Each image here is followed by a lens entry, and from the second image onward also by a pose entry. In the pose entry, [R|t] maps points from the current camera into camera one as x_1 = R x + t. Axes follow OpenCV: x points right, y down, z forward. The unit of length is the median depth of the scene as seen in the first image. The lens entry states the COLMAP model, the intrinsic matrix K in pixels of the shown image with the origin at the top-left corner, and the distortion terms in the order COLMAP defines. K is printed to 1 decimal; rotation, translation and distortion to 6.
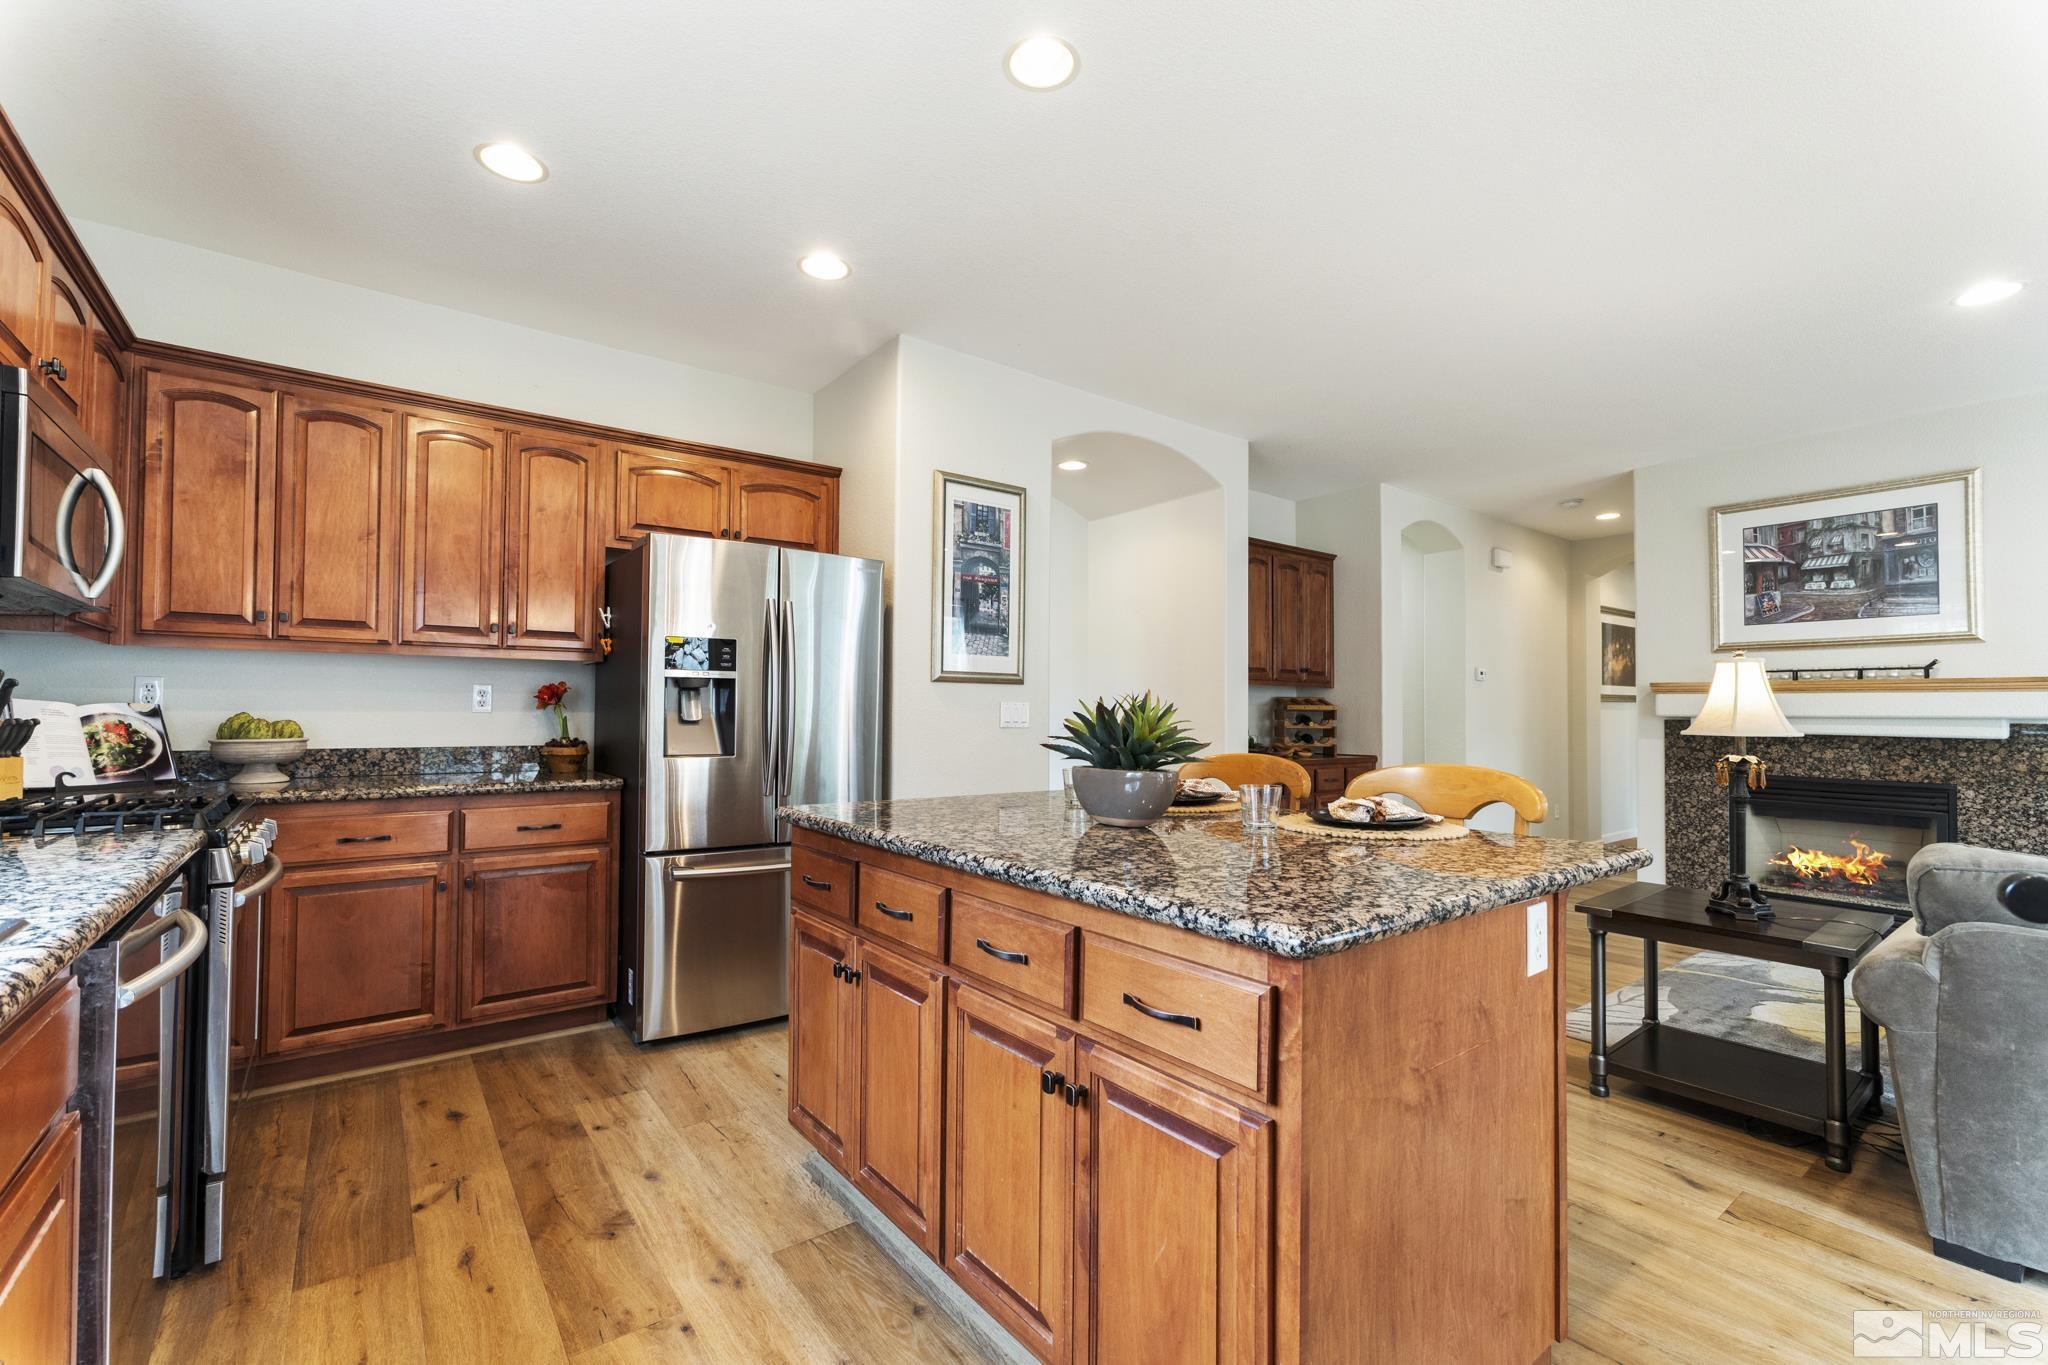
lens RADIAL K [[878.4, 0, 1028.3], [0, 878.4, 699.0], [0, 0, 1]] dist [0.000850, 0.001743]
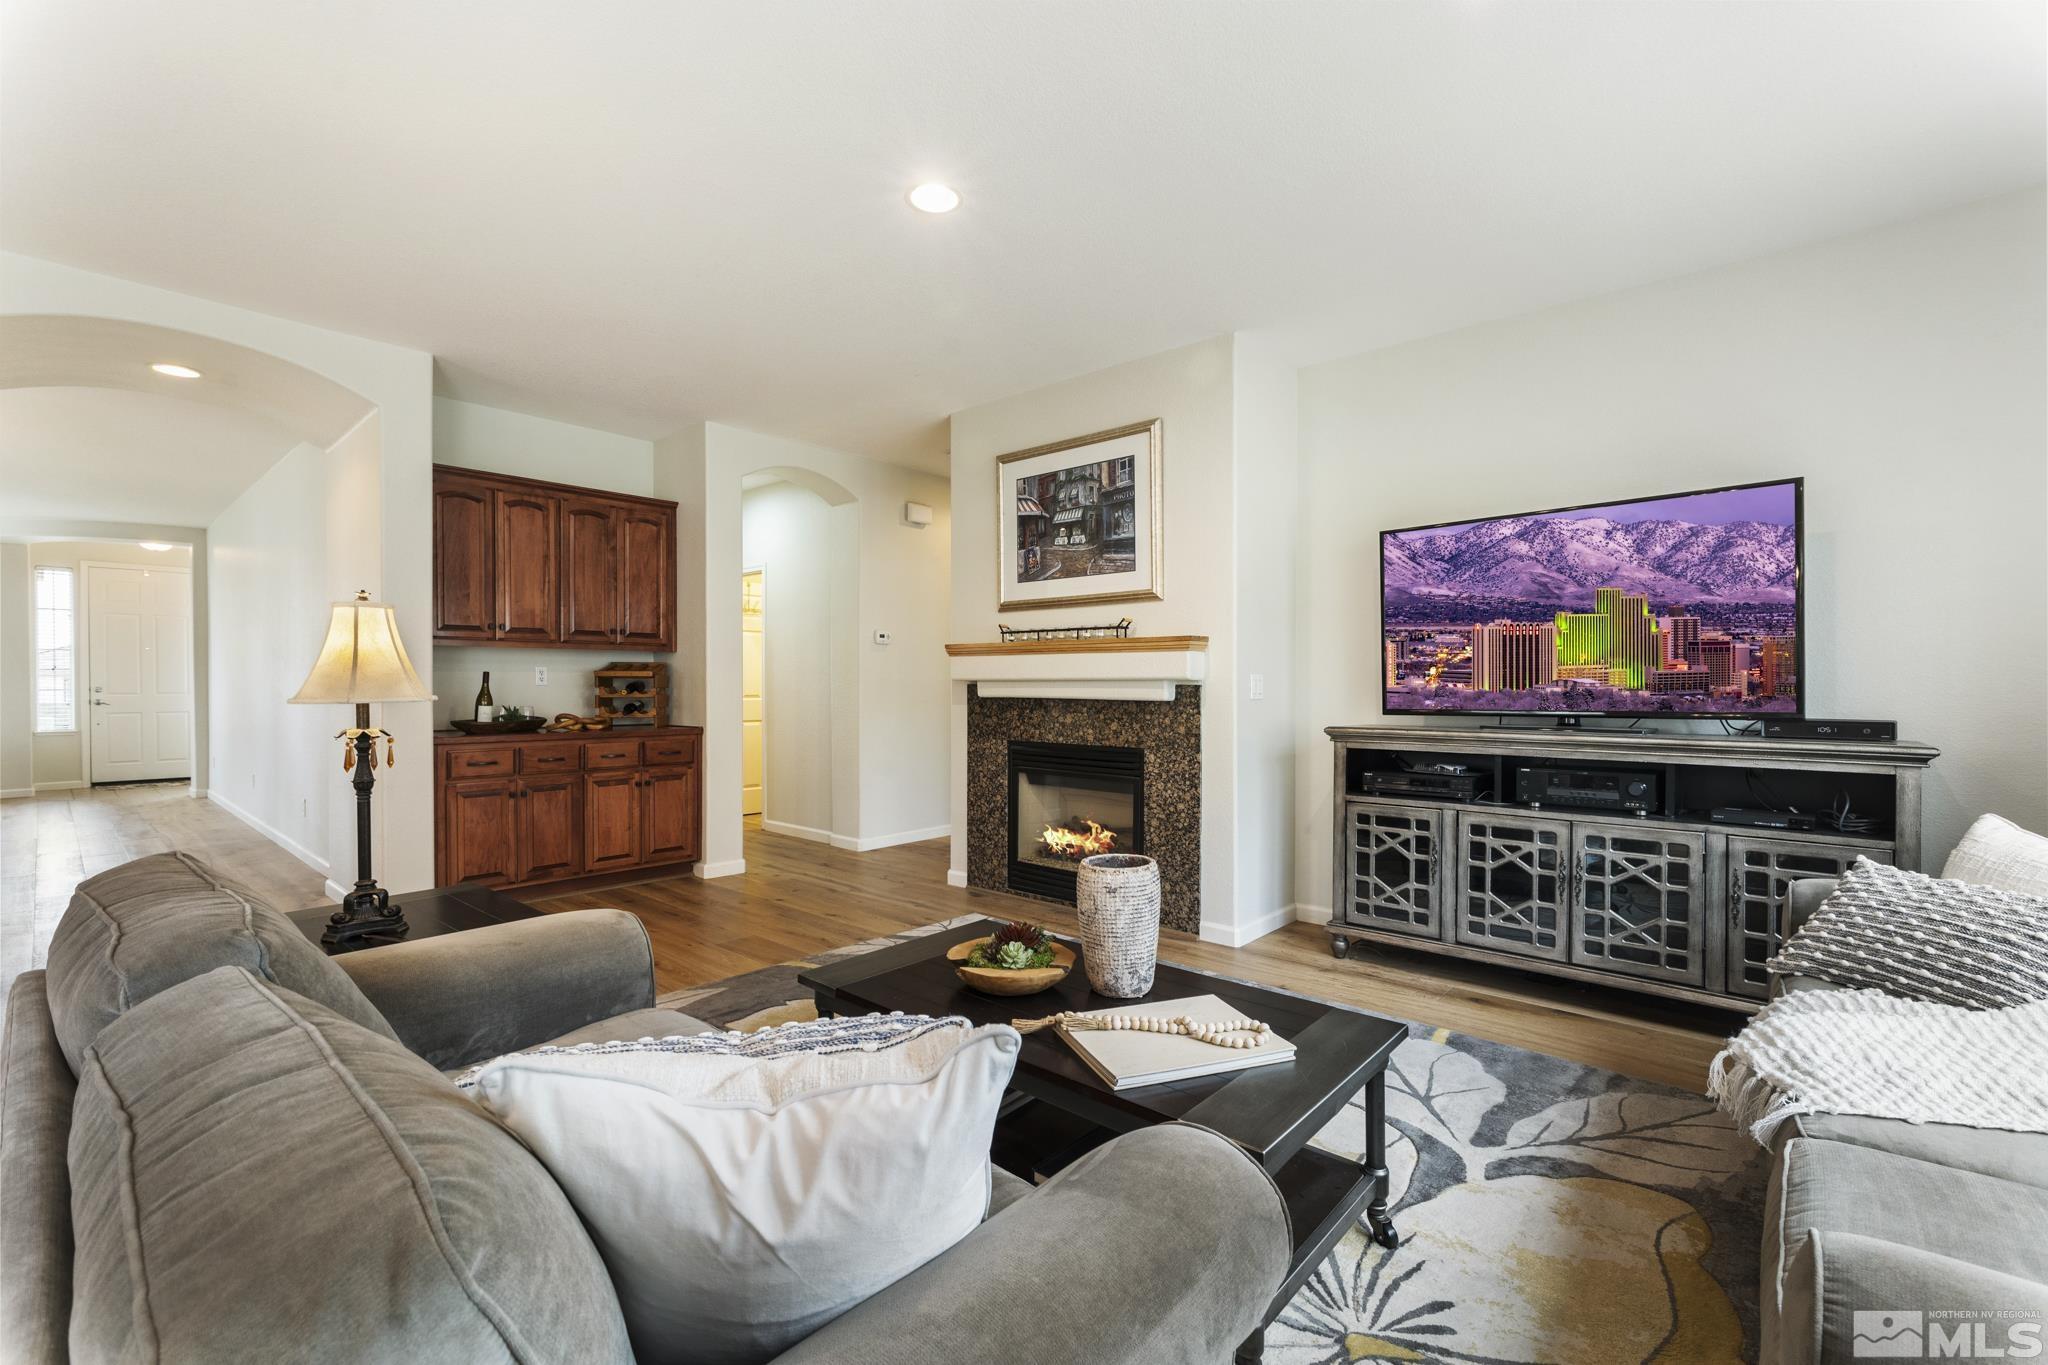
lens RADIAL K [[878.4, 0, 1025.3], [0, 878.4, 683.1], [0, 0, 1]] dist [0.000850, 0.001743]
pose [[0.982897, -0.011979, 0.183768, 0.685696], [0.008203, 0.999740, 0.021299, 0.003838], [-0.183975, -0.019427, 0.982739, 0.075067]]
